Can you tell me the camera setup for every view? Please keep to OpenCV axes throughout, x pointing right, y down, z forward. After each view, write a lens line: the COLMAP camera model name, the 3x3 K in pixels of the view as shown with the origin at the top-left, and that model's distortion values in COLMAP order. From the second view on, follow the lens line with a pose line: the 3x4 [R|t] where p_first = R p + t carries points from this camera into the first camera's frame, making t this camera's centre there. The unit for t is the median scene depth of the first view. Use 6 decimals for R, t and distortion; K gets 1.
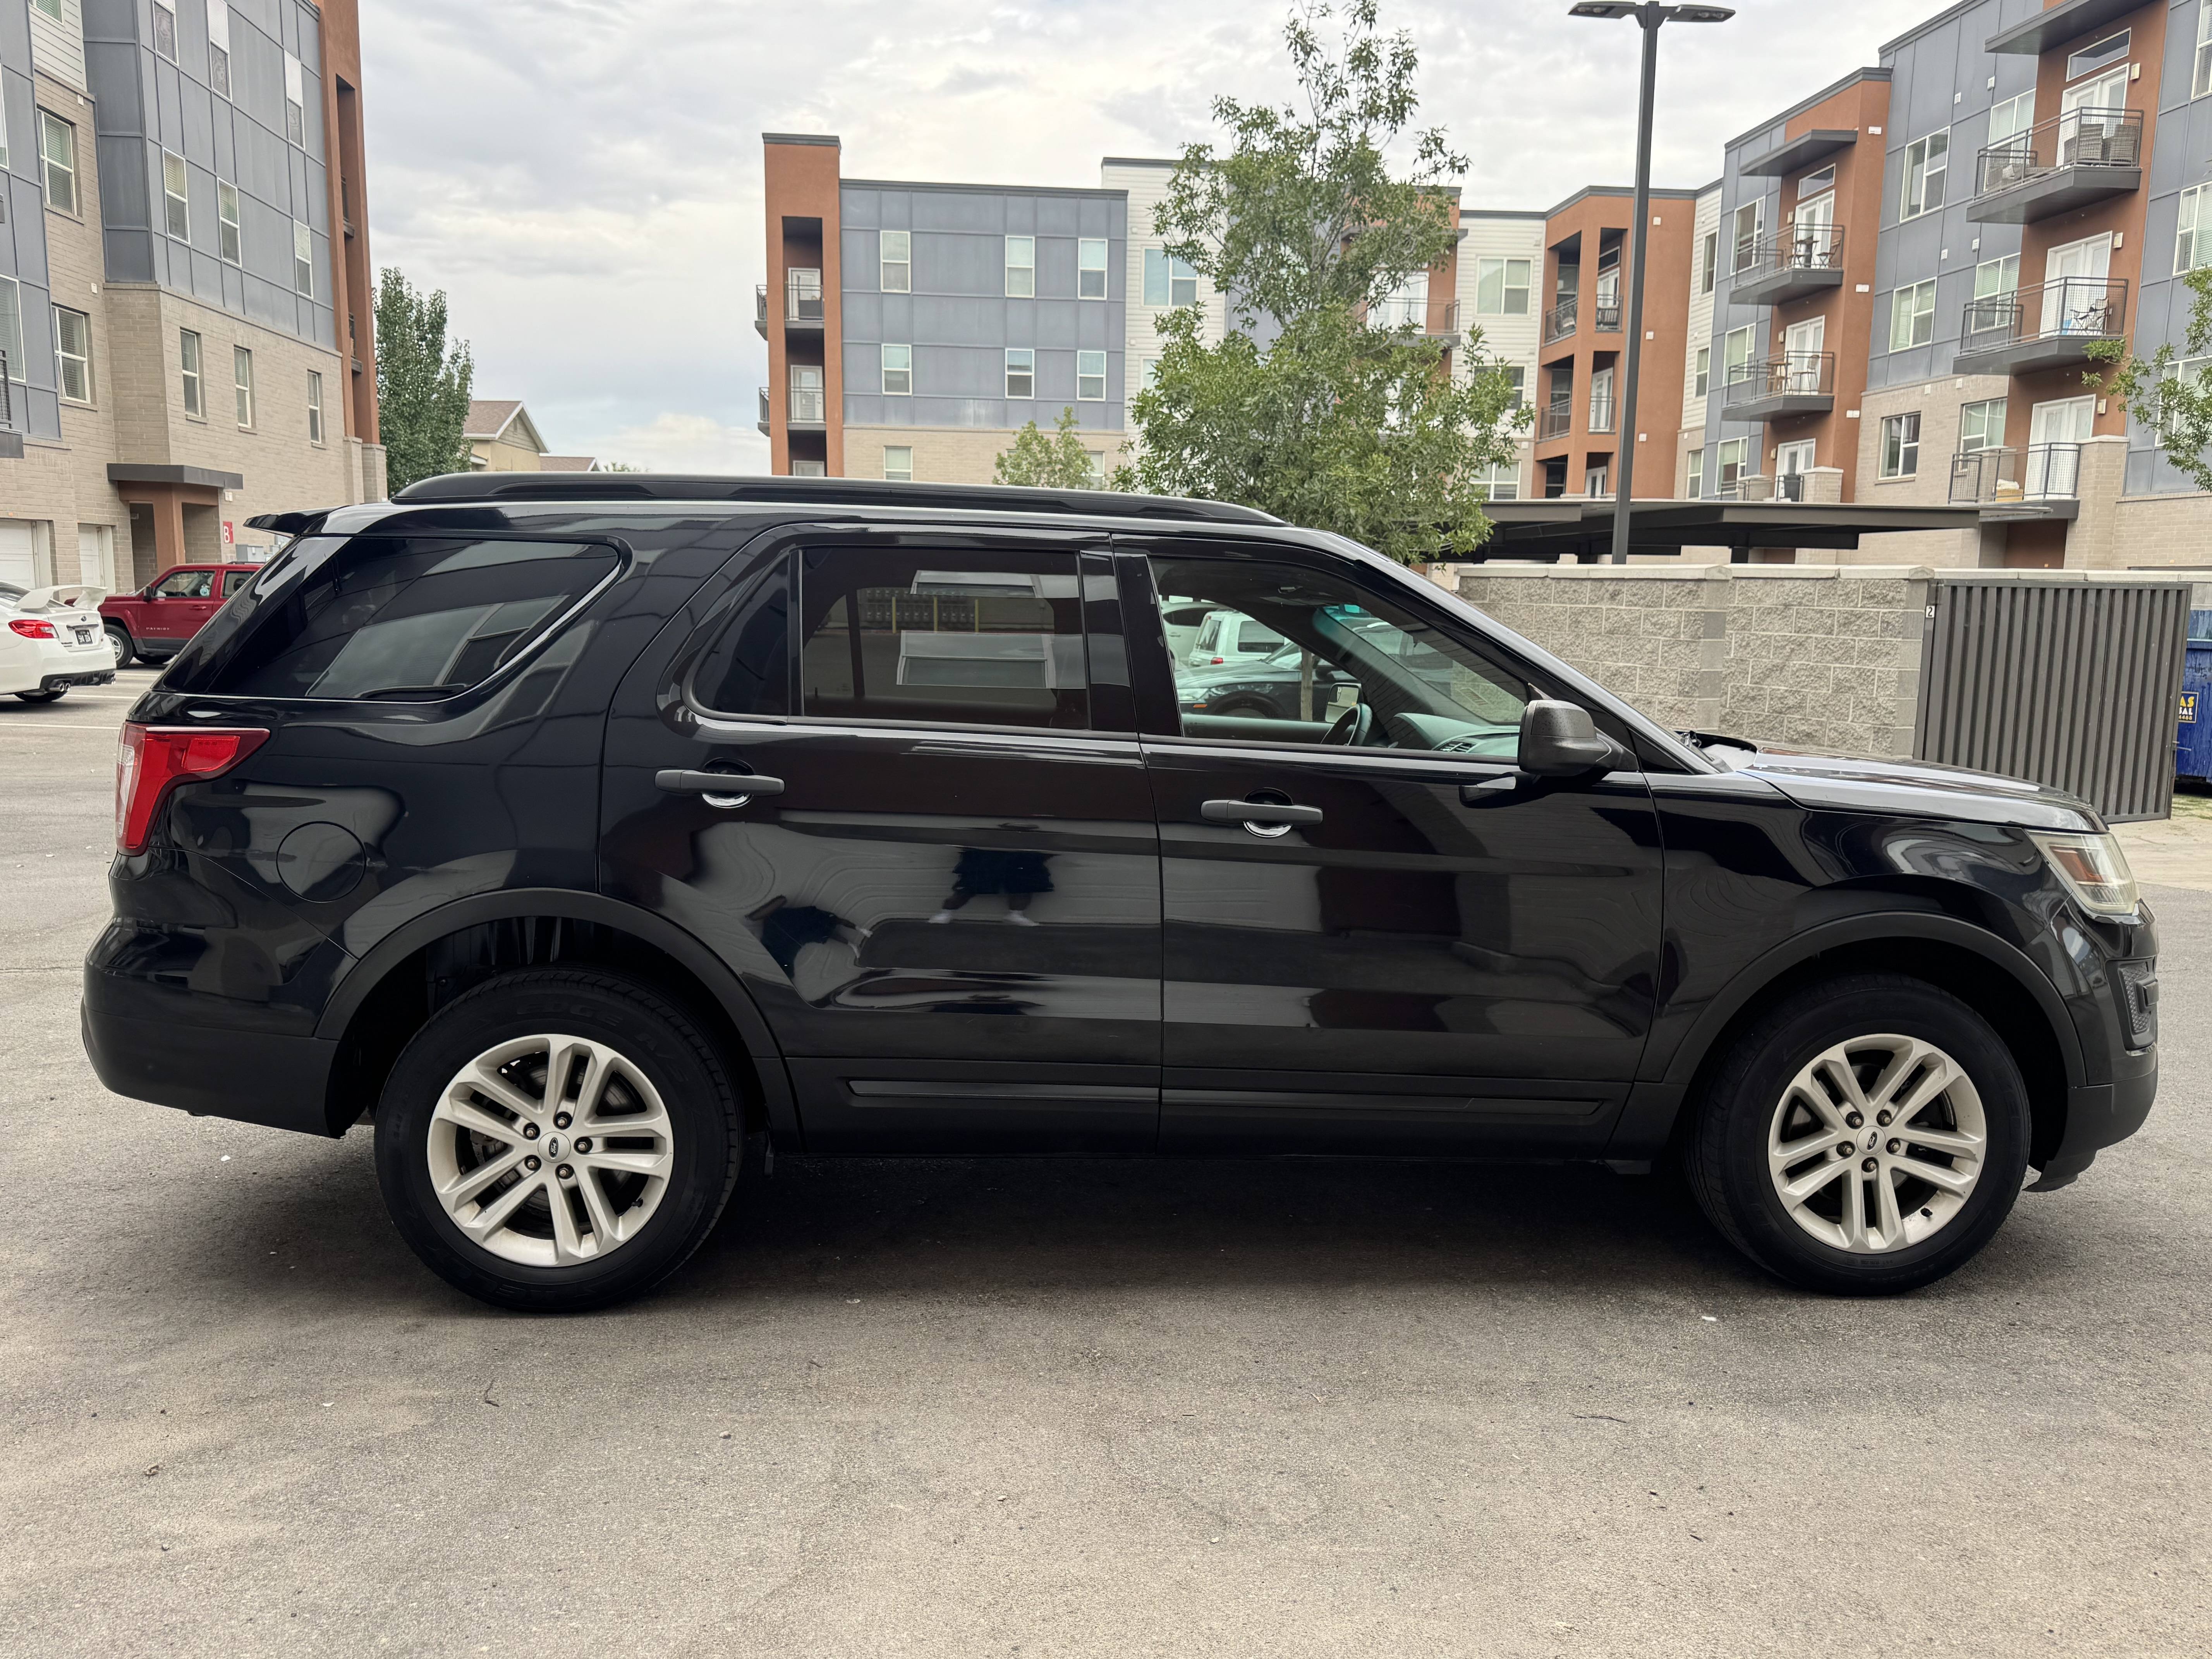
lens RADIAL K [[1705.6, 0, 1108.6], [0, 1705.6, 867.2], [0, 0, 1]] dist [0.001456, 0.002016]
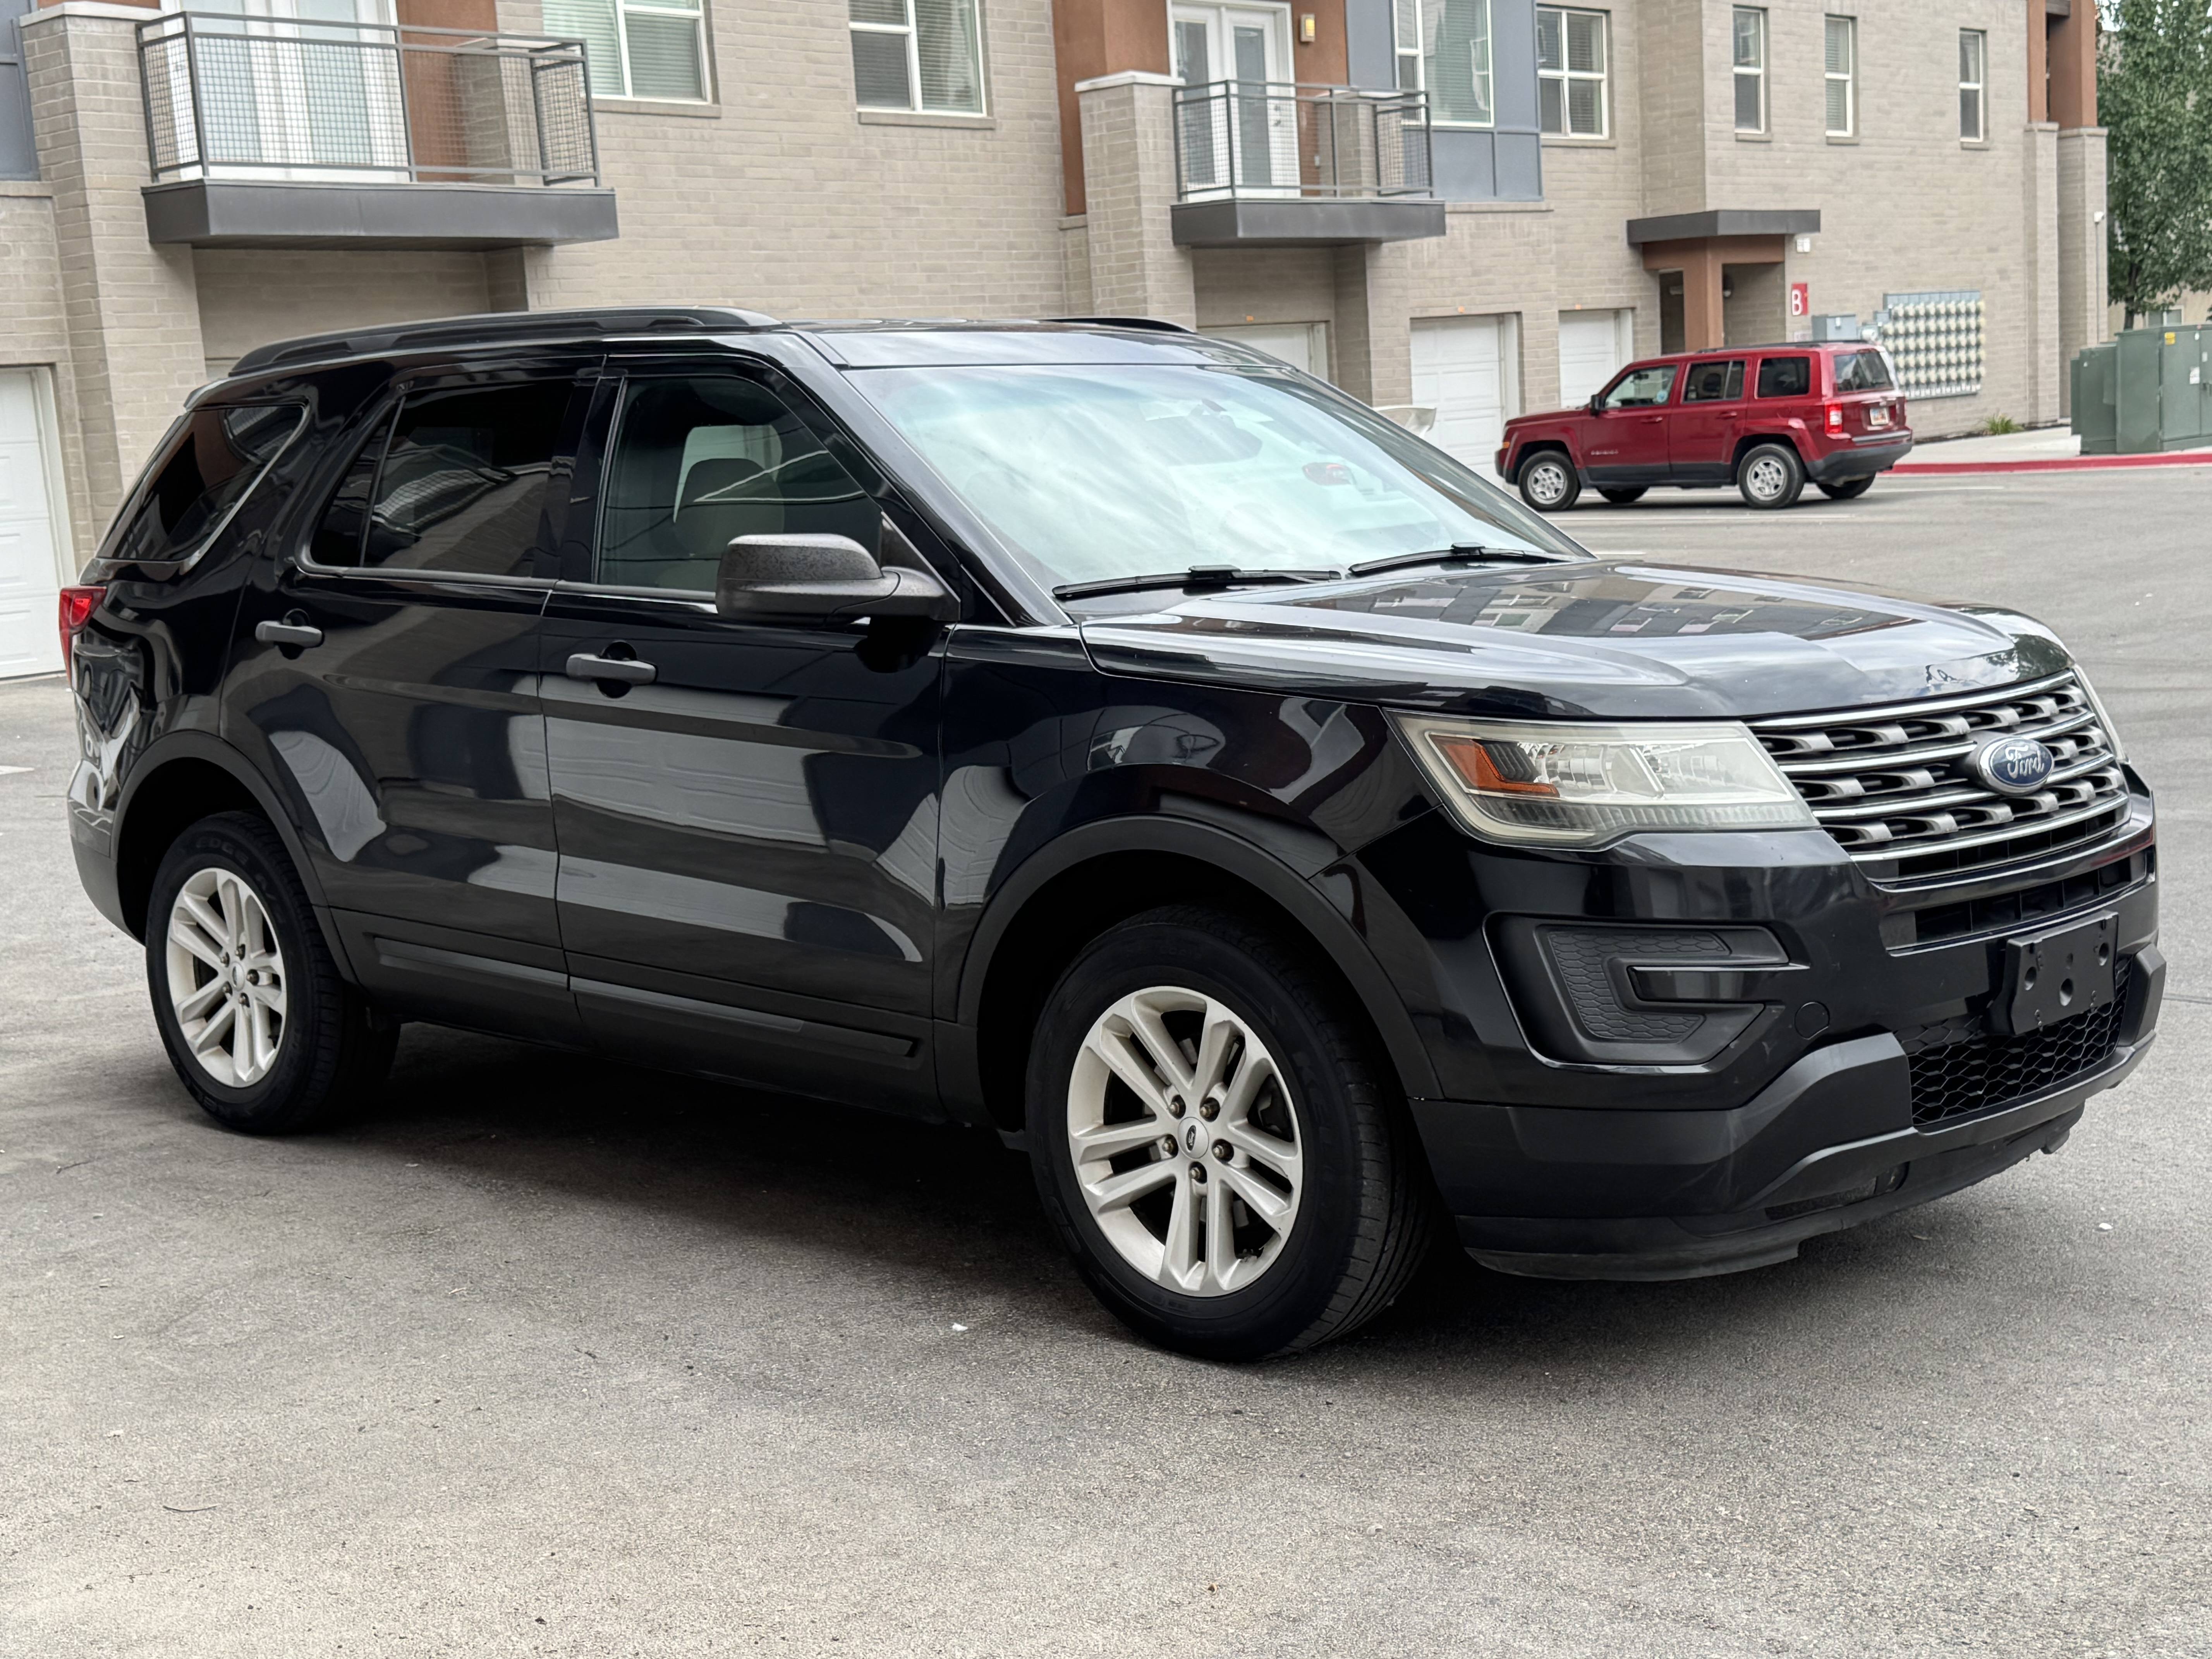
lens RADIAL K [[2902.0, 0, 1106.0], [0, 2902.0, 829.5], [0, 0, 1]] dist [0.172091, -0.296067]
pose [[0.676389, 0.047331, -0.735022, 1.384945], [-0.046969, 0.998674, 0.021086, 0.008169], [0.735045, 0.020260, 0.677715, 0.151656]]
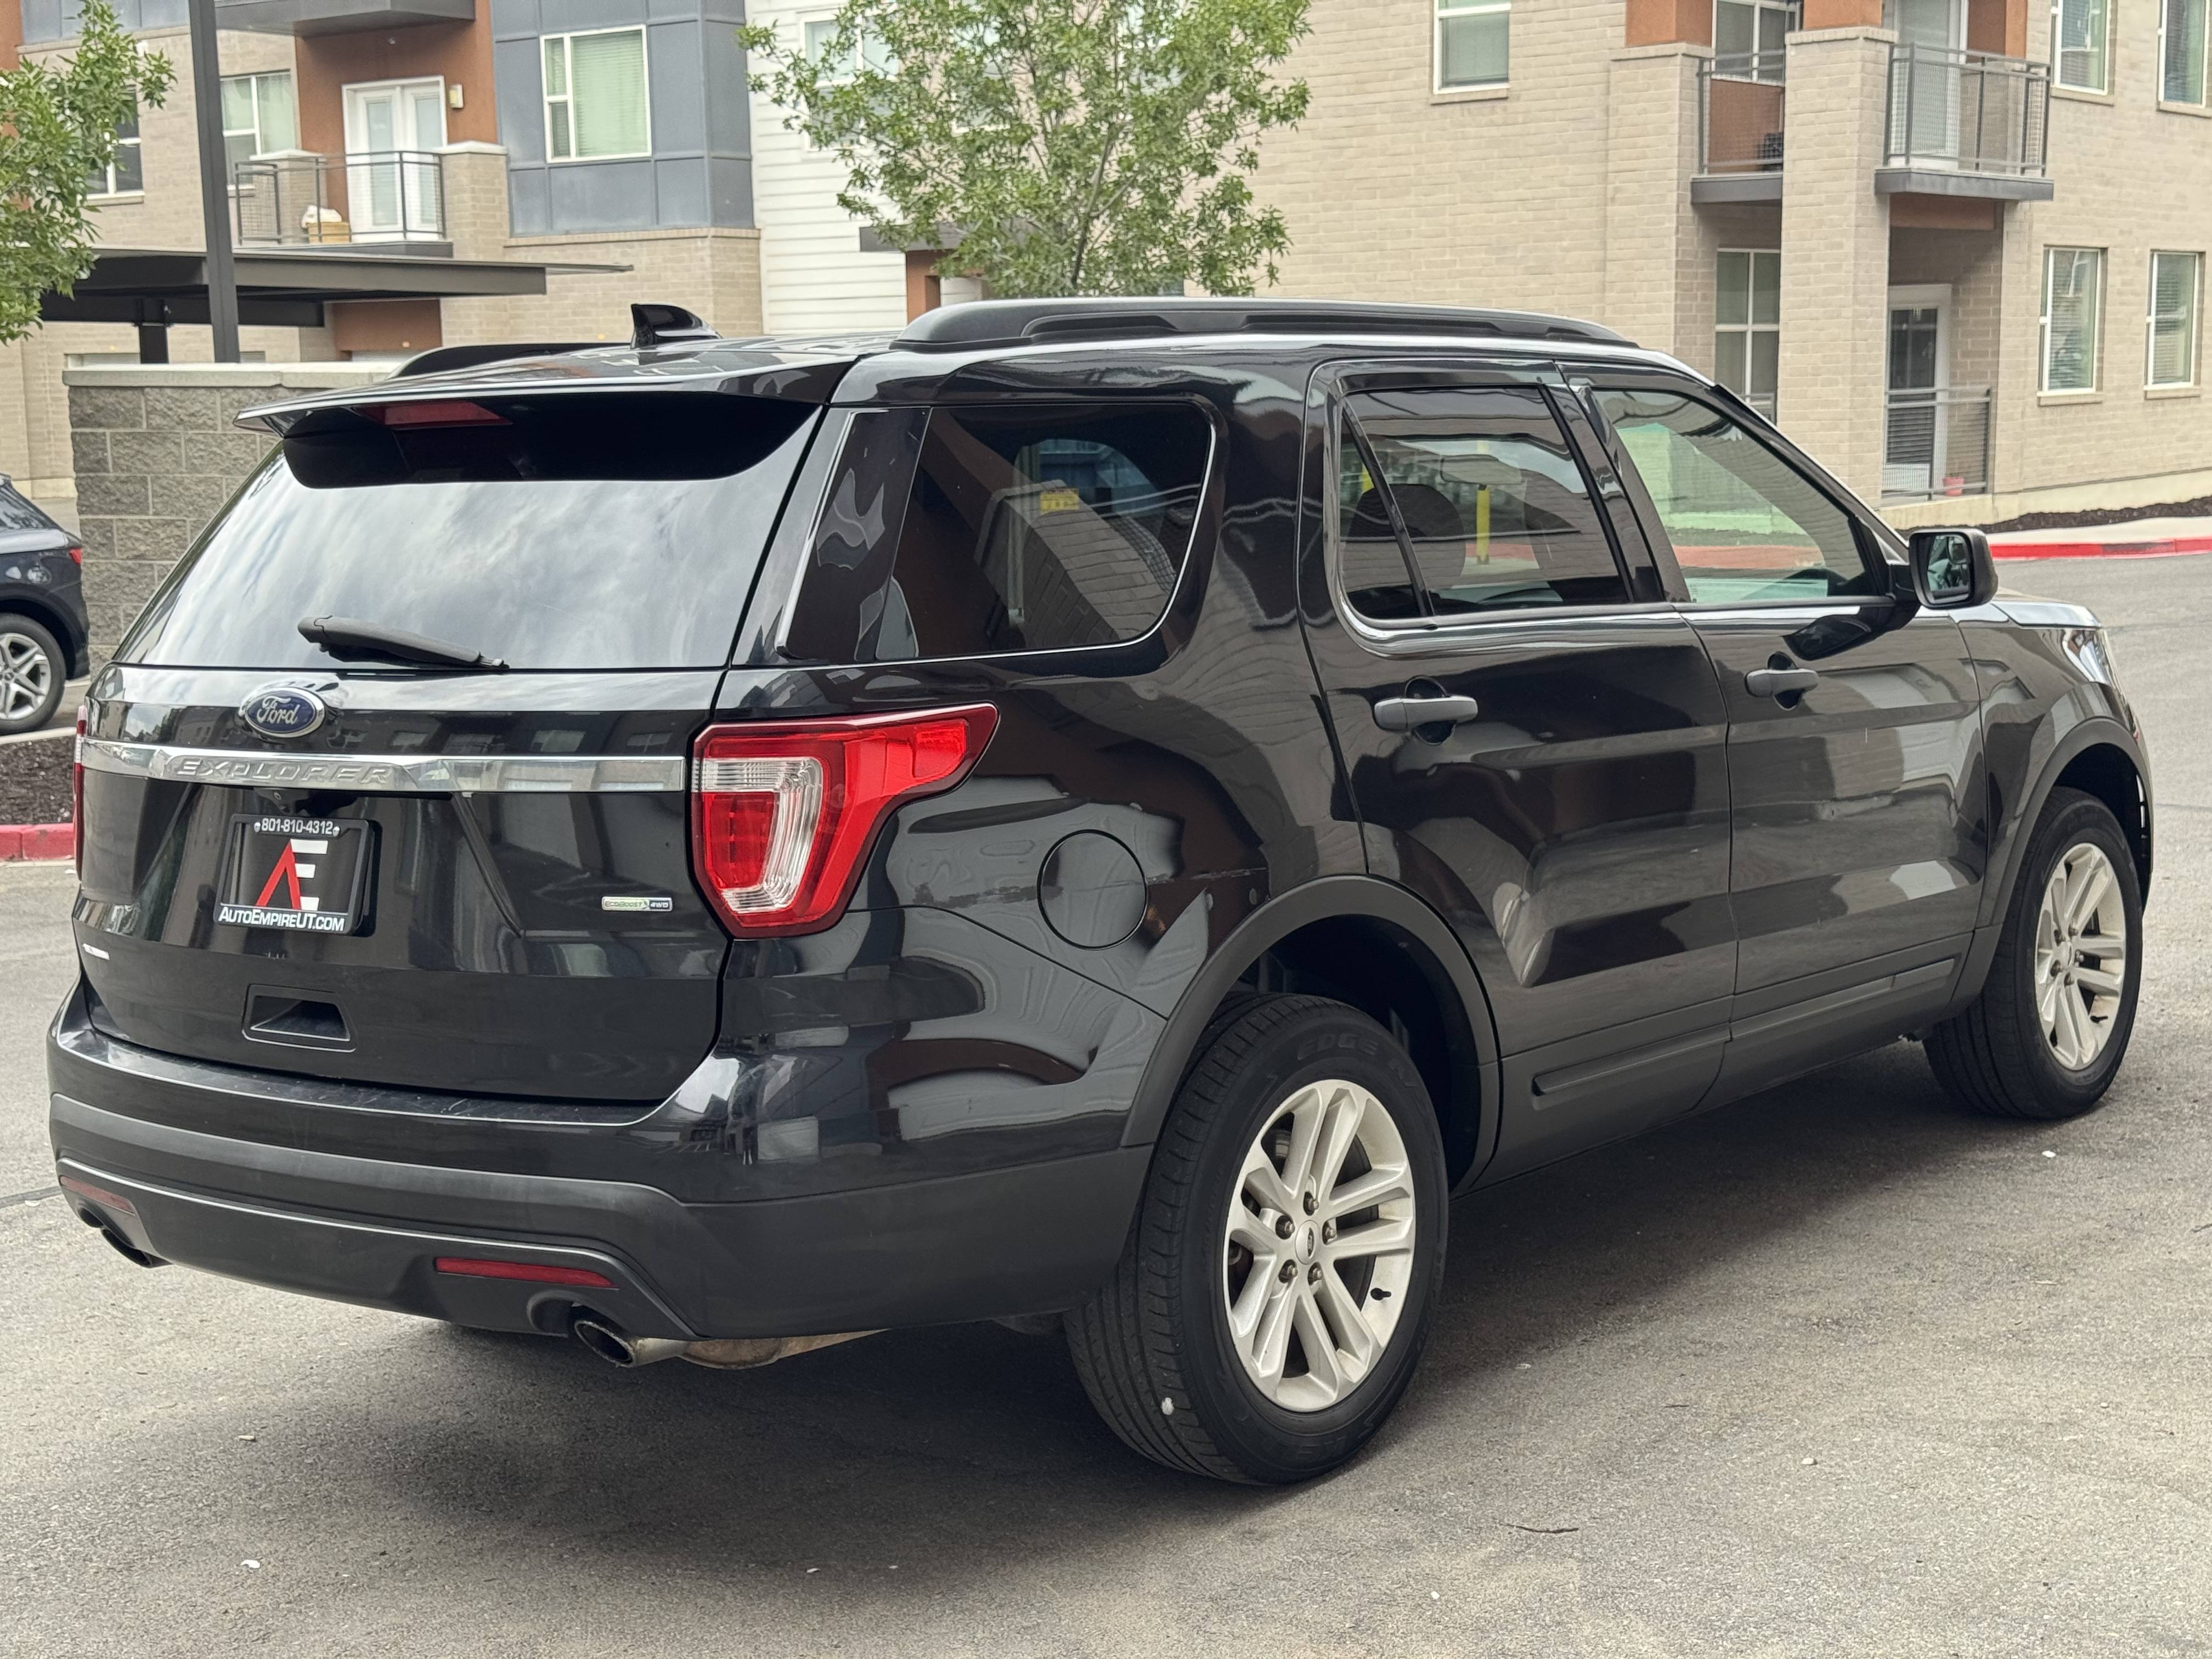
lens RADIAL K [[3073.6, 0, 1110.2], [0, 3073.6, 934.0], [0, 0, 1]] dist [0.161514, -0.322678]
pose [[0.689840, -0.154348, 0.707317, -1.280323], [0.146066, 0.986590, 0.072833, -0.071831], [-0.709074, 0.053072, 0.703134, 0.136145]]
